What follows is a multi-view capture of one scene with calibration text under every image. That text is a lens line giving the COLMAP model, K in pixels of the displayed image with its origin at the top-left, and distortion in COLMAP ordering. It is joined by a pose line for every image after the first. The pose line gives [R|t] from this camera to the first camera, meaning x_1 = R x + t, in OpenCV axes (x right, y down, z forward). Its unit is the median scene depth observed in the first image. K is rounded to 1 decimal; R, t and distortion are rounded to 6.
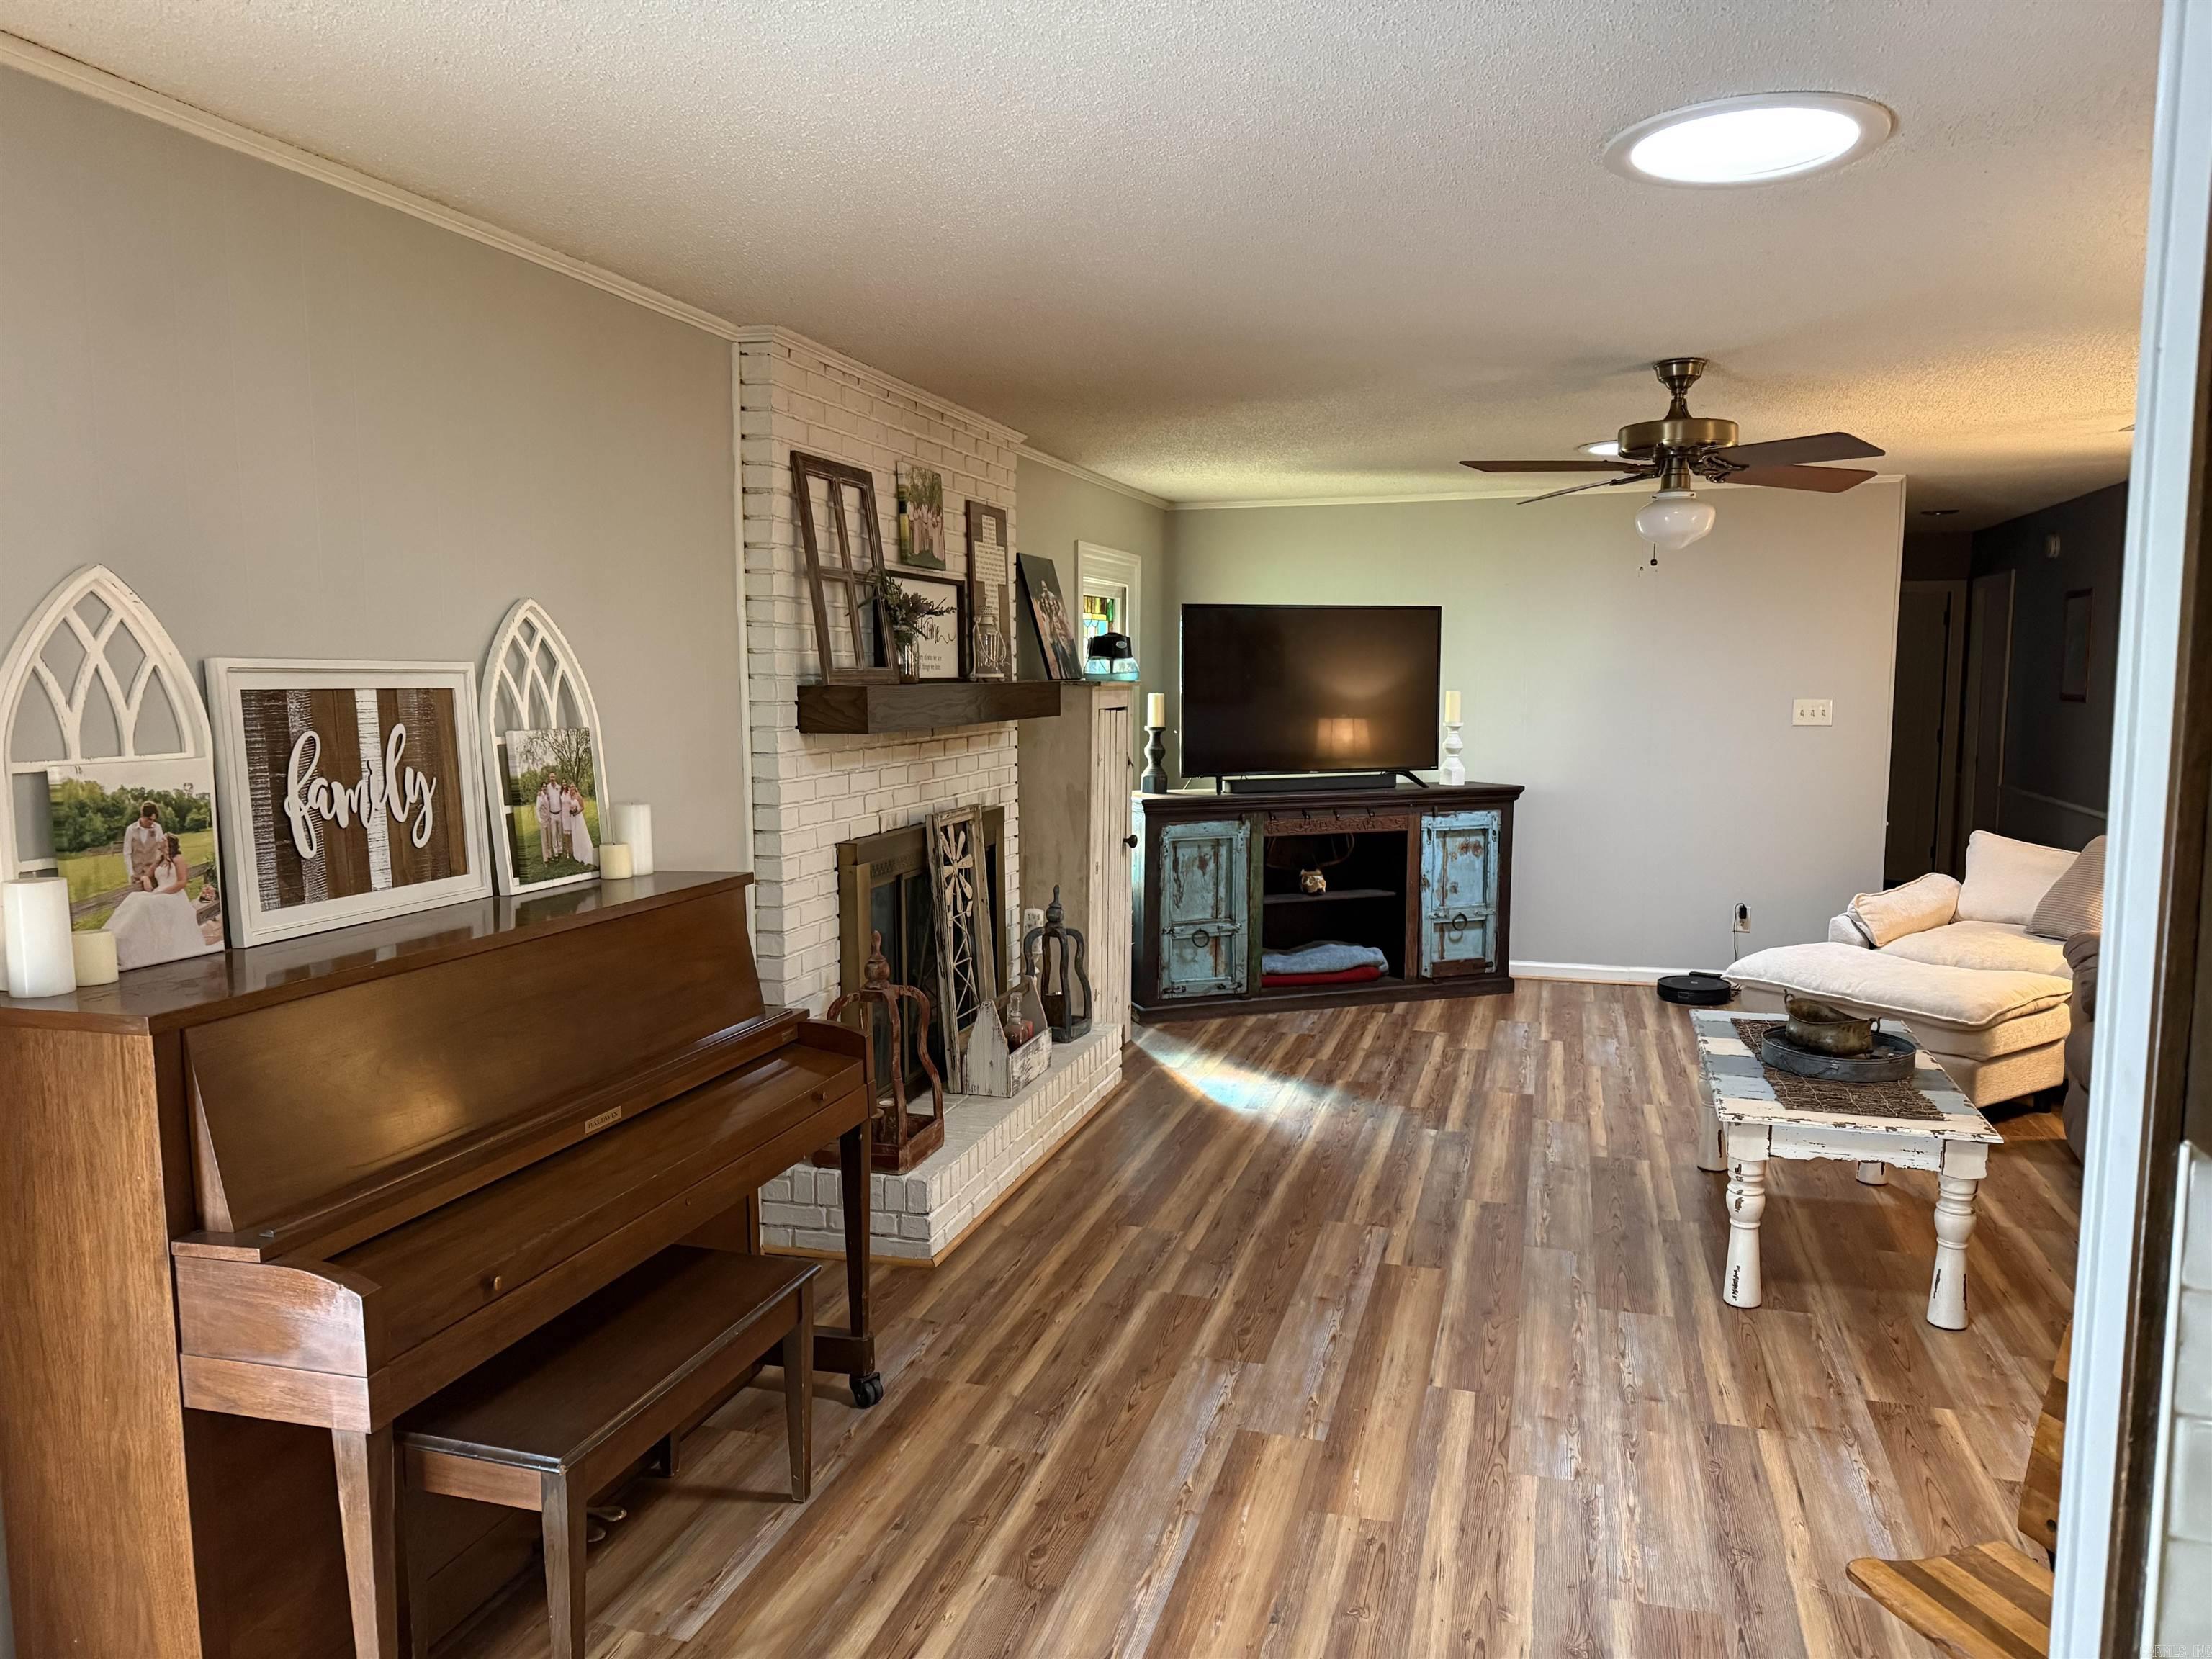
lens RADIAL K [[1560.5, 0, 1115.1], [0, 1560.5, 844.7], [0, 0, 1]] dist [0.166760, -0.227330]
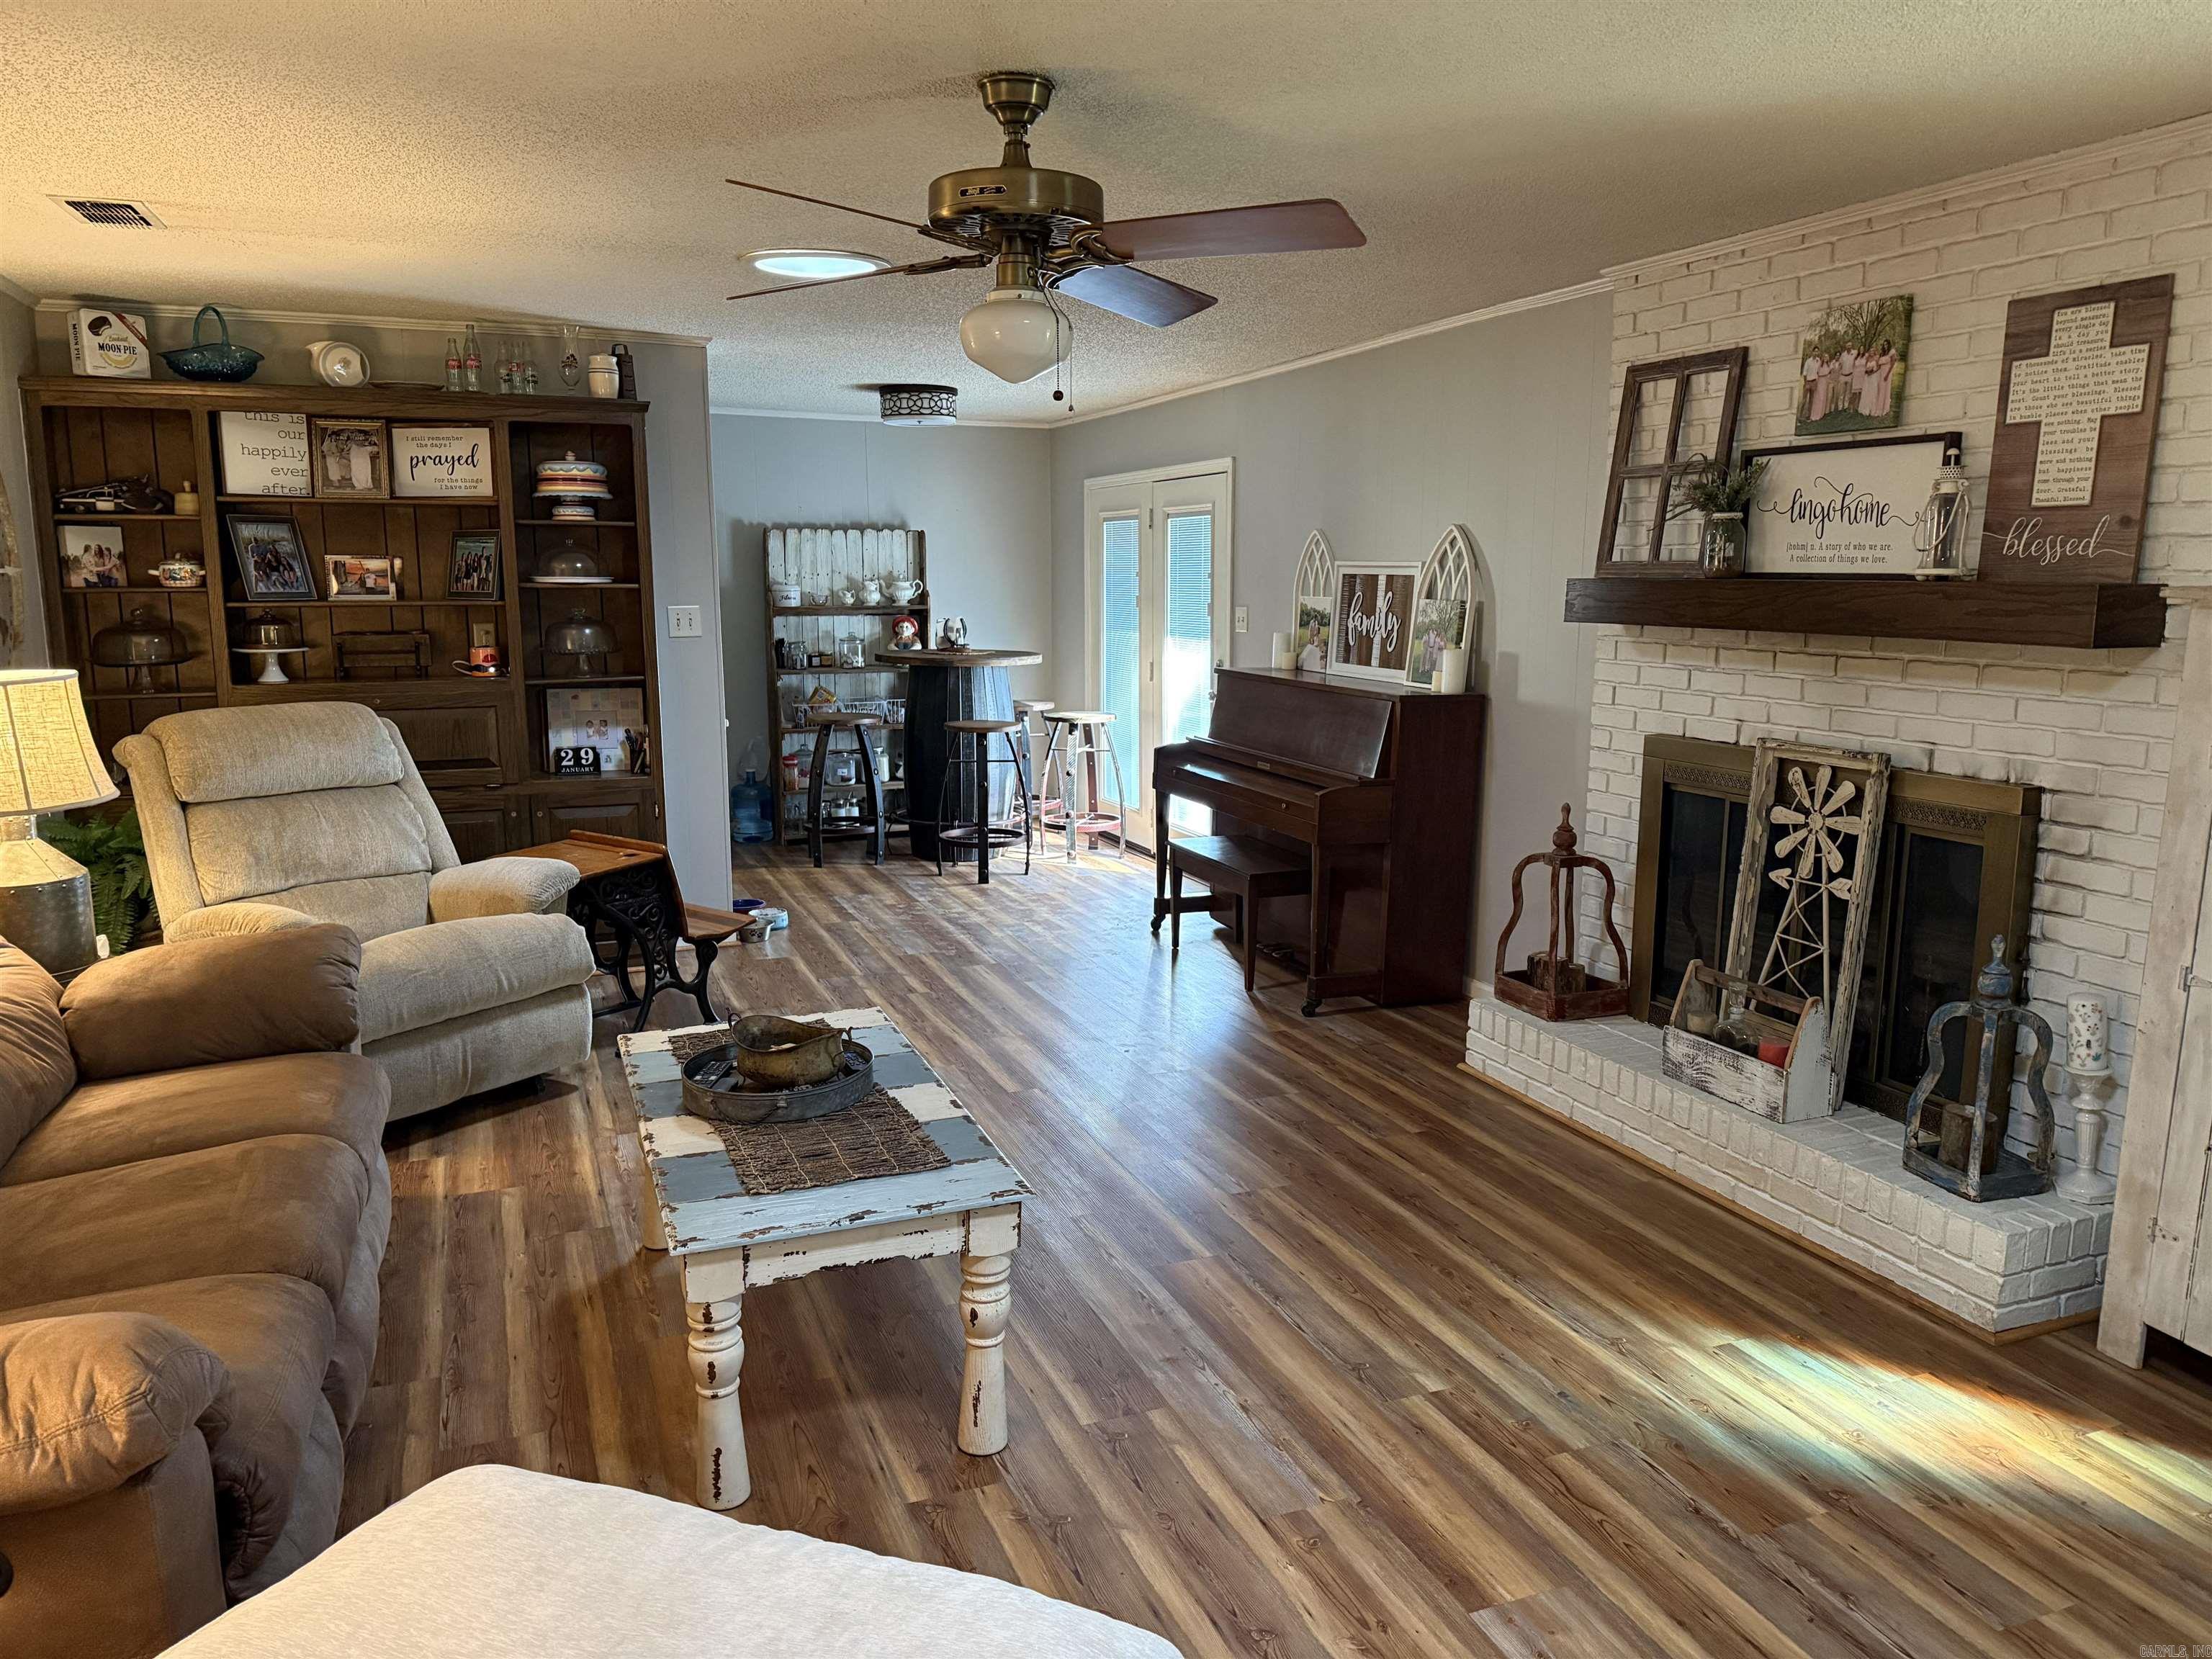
lens RADIAL K [[1560.5, 0, 1115.1], [0, 1560.5, 844.7], [0, 0, 1]] dist [0.166760, -0.227330]
pose [[-0.789958, 0.104286, -0.604227, 0.583311], [-0.073561, 0.962195, 0.262241, -0.139534], [0.608732, 0.251607, -0.752422, 1.240622]]
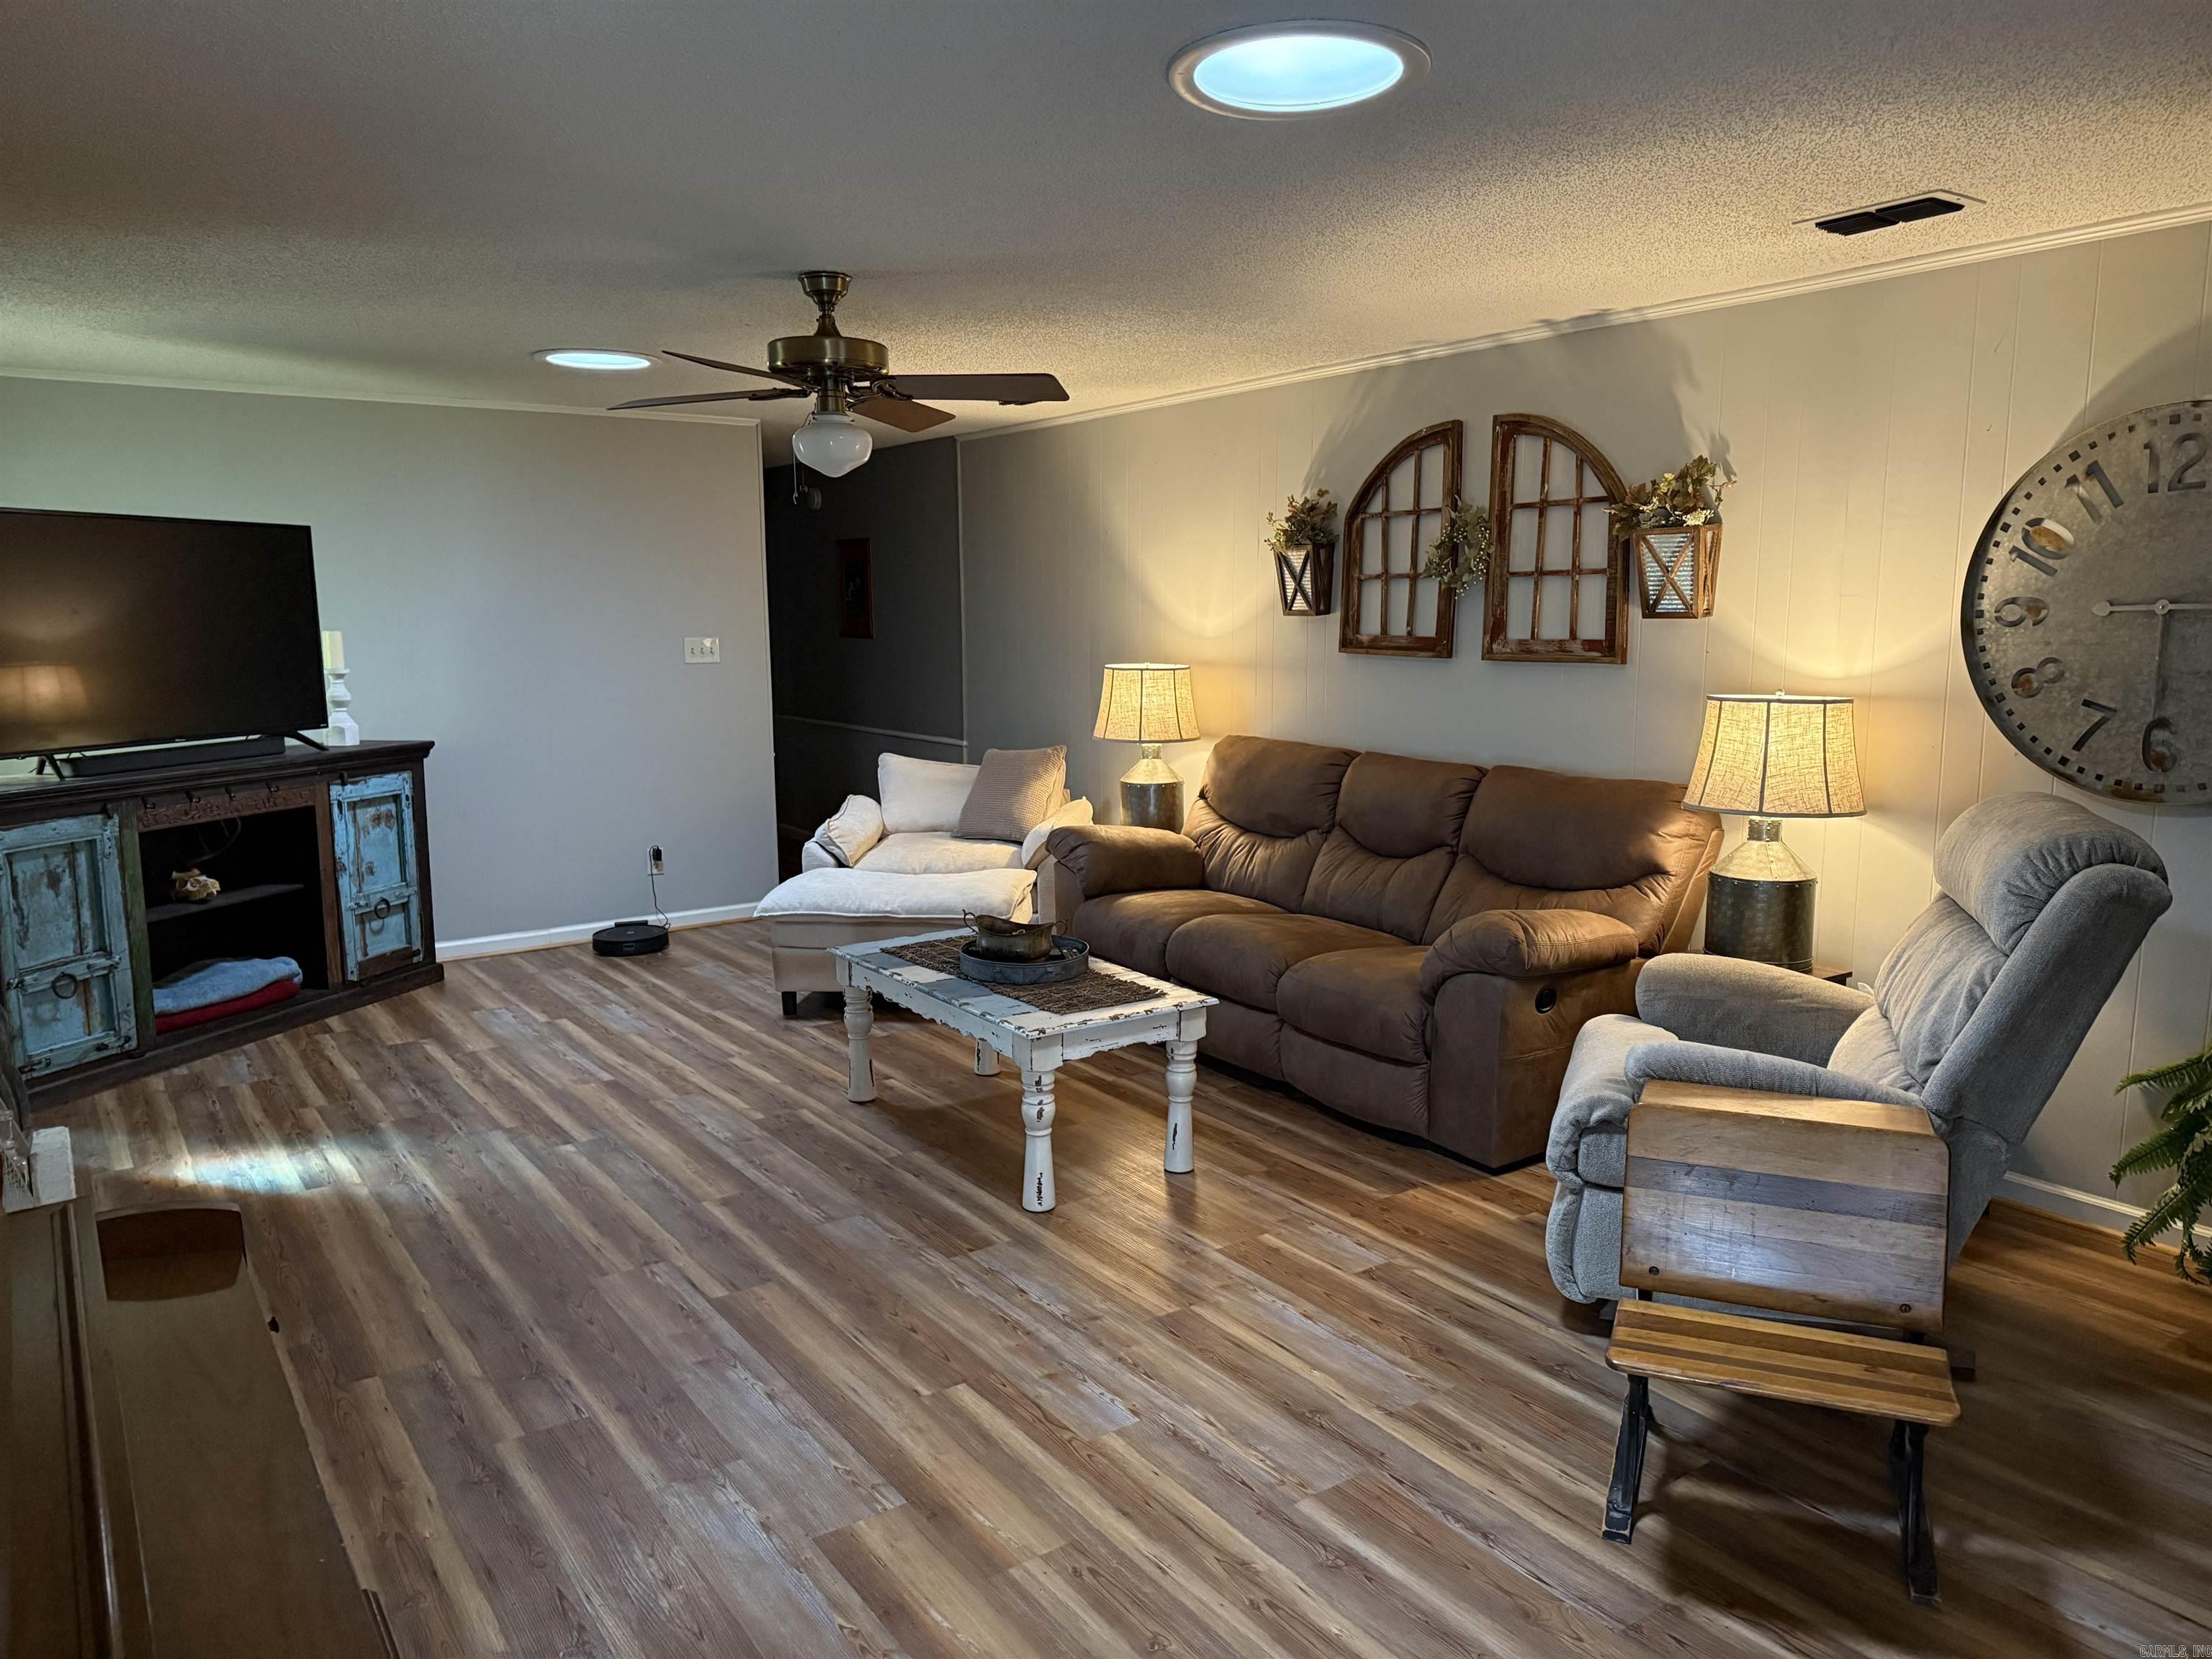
lens RADIAL K [[1560.5, 0, 1115.1], [0, 1560.5, 844.7], [0, 0, 1]] dist [0.166760, -0.227330]
pose [[0.633563, -0.122049, 0.764004, -0.234785], [0.096165, 0.992244, 0.078764, -0.018280], [-0.767692, 0.023569, 0.640386, 0.206805]]
